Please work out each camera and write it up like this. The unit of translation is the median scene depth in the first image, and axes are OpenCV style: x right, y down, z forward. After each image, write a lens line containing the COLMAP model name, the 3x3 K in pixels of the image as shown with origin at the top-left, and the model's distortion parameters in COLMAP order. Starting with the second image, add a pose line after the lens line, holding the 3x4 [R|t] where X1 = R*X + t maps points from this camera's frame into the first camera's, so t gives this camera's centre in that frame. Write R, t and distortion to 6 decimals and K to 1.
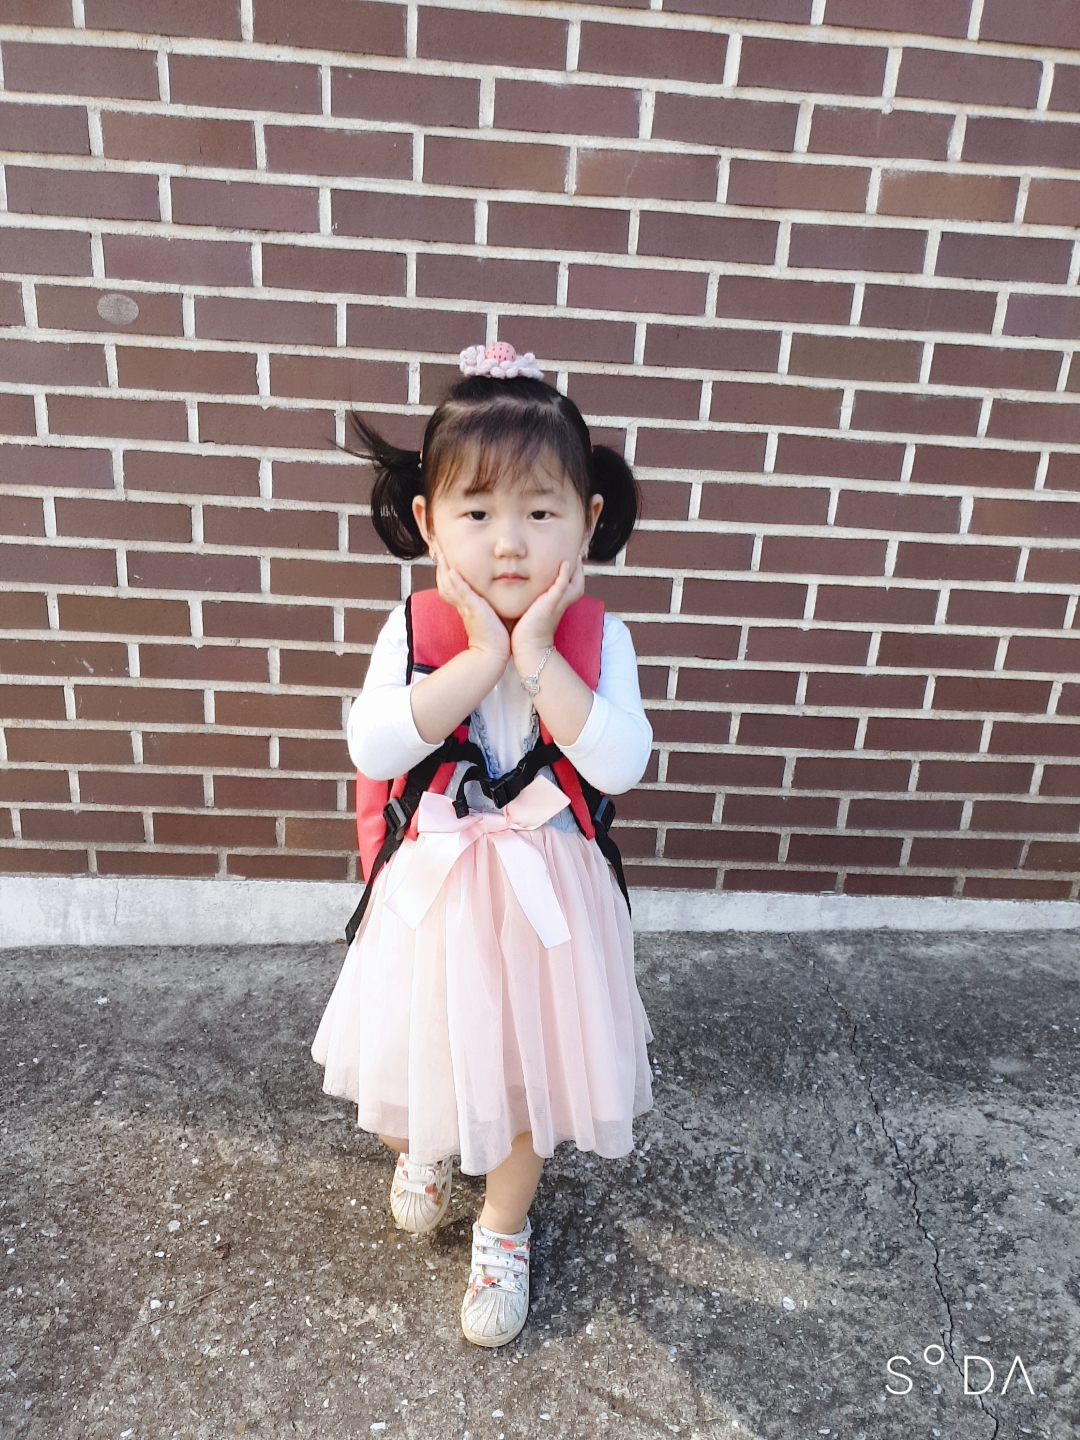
lens RADIAL K [[1127.3, 0, 537.2], [0, 1127.3, 738.2], [0, 0, 1]] dist [-0.008338, 0.049711]
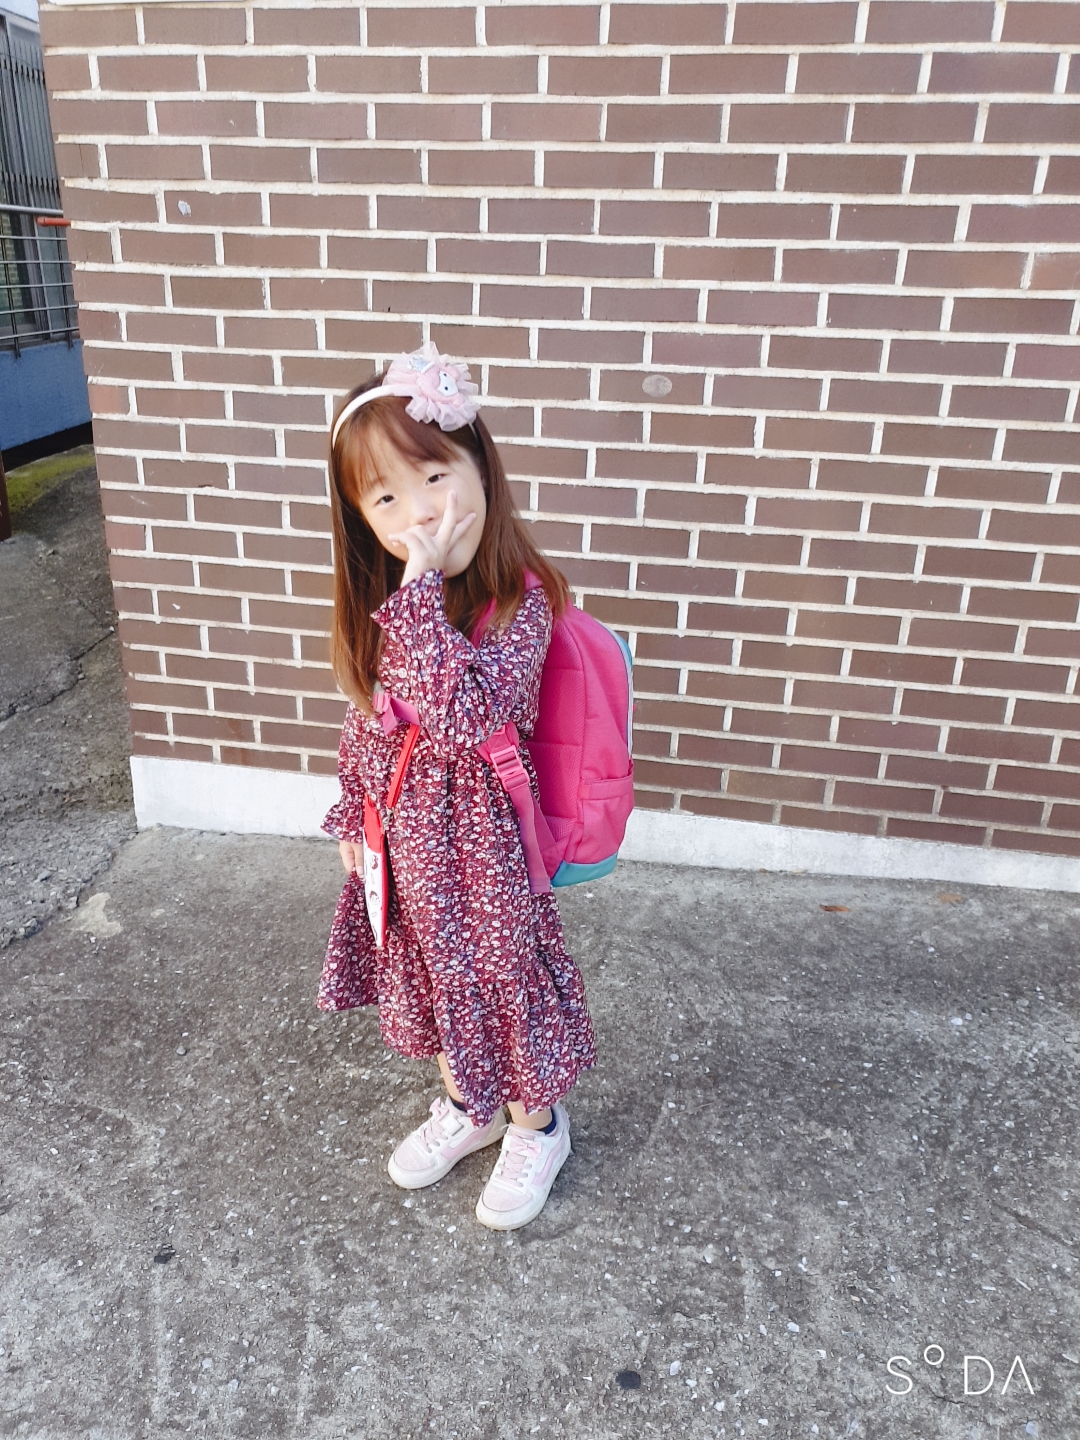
lens RADIAL K [[1124.7, 0, 548.6], [0, 1124.7, 723.9], [0, 0, 1]] dist [-0.005494, 0.023755]
pose [[0.970278, 0.063022, -0.233643, -0.165493], [-0.055643, 0.997726, 0.038048, -0.022187], [0.235509, -0.023916, 0.971578, -0.358458]]
